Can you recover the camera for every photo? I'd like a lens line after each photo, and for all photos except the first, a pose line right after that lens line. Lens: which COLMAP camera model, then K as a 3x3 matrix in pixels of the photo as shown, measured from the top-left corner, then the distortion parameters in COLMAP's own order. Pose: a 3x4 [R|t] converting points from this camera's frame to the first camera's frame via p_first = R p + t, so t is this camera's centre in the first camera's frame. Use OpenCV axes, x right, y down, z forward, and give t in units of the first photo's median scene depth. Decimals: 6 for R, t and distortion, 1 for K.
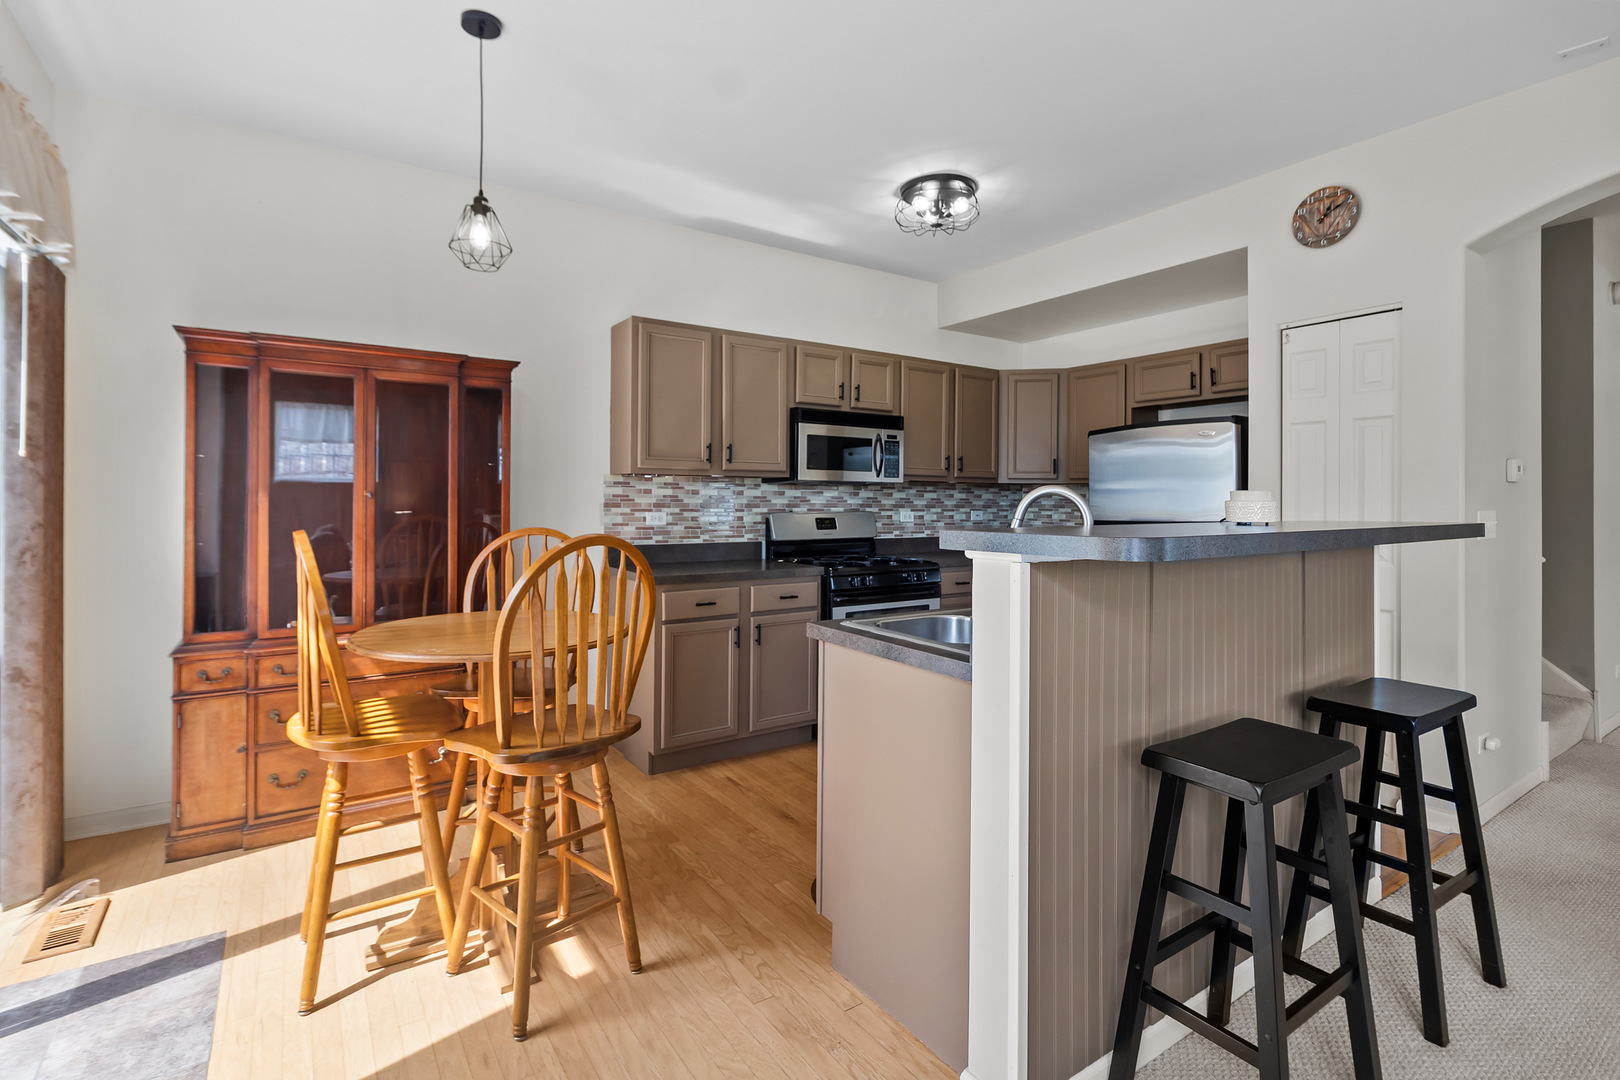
lens RADIAL K [[761.5, 0, 808.3], [0, 761.5, 483.3], [0, 0, 1]] dist [-0.001656, -0.000466]
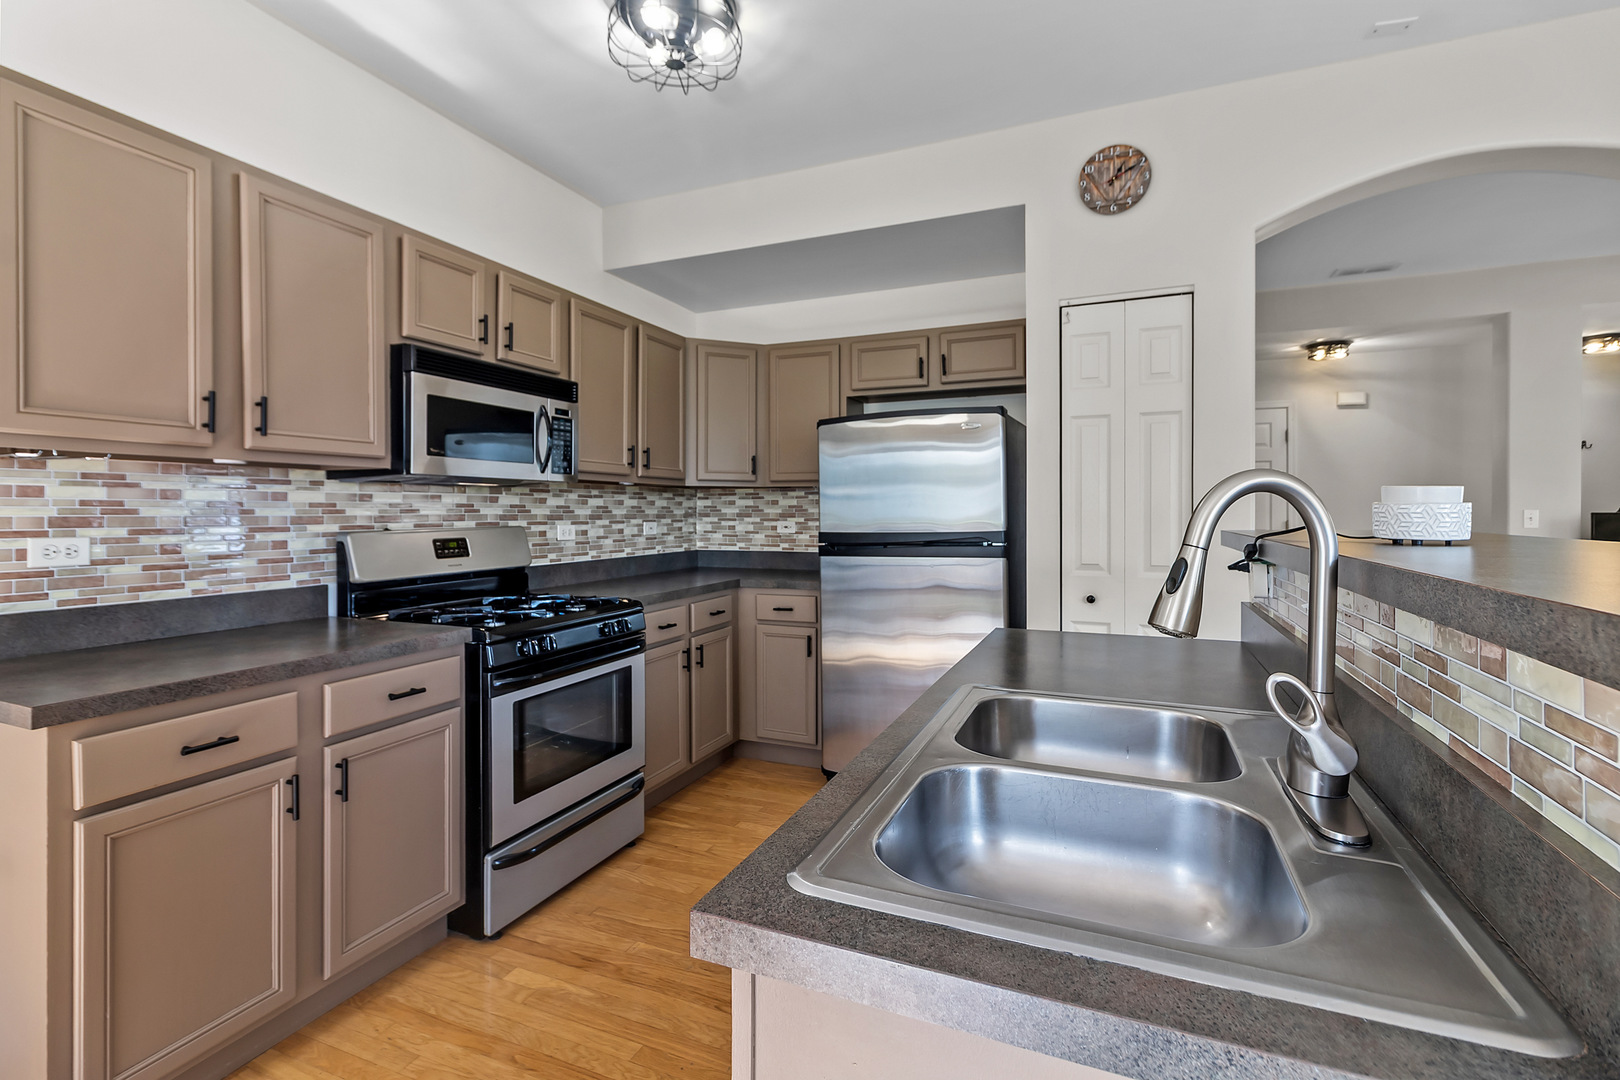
lens RADIAL K [[744.5, 0, 806.7], [0, 744.5, 506.7], [0, 0, 1]] dist [0.001584, 0.000285]
pose [[0.840809, -0.005079, 0.541308, -0.061456], [-0.004871, 0.999845, 0.016947, 0.008976], [-0.541310, -0.016886, 0.840654, 0.359938]]
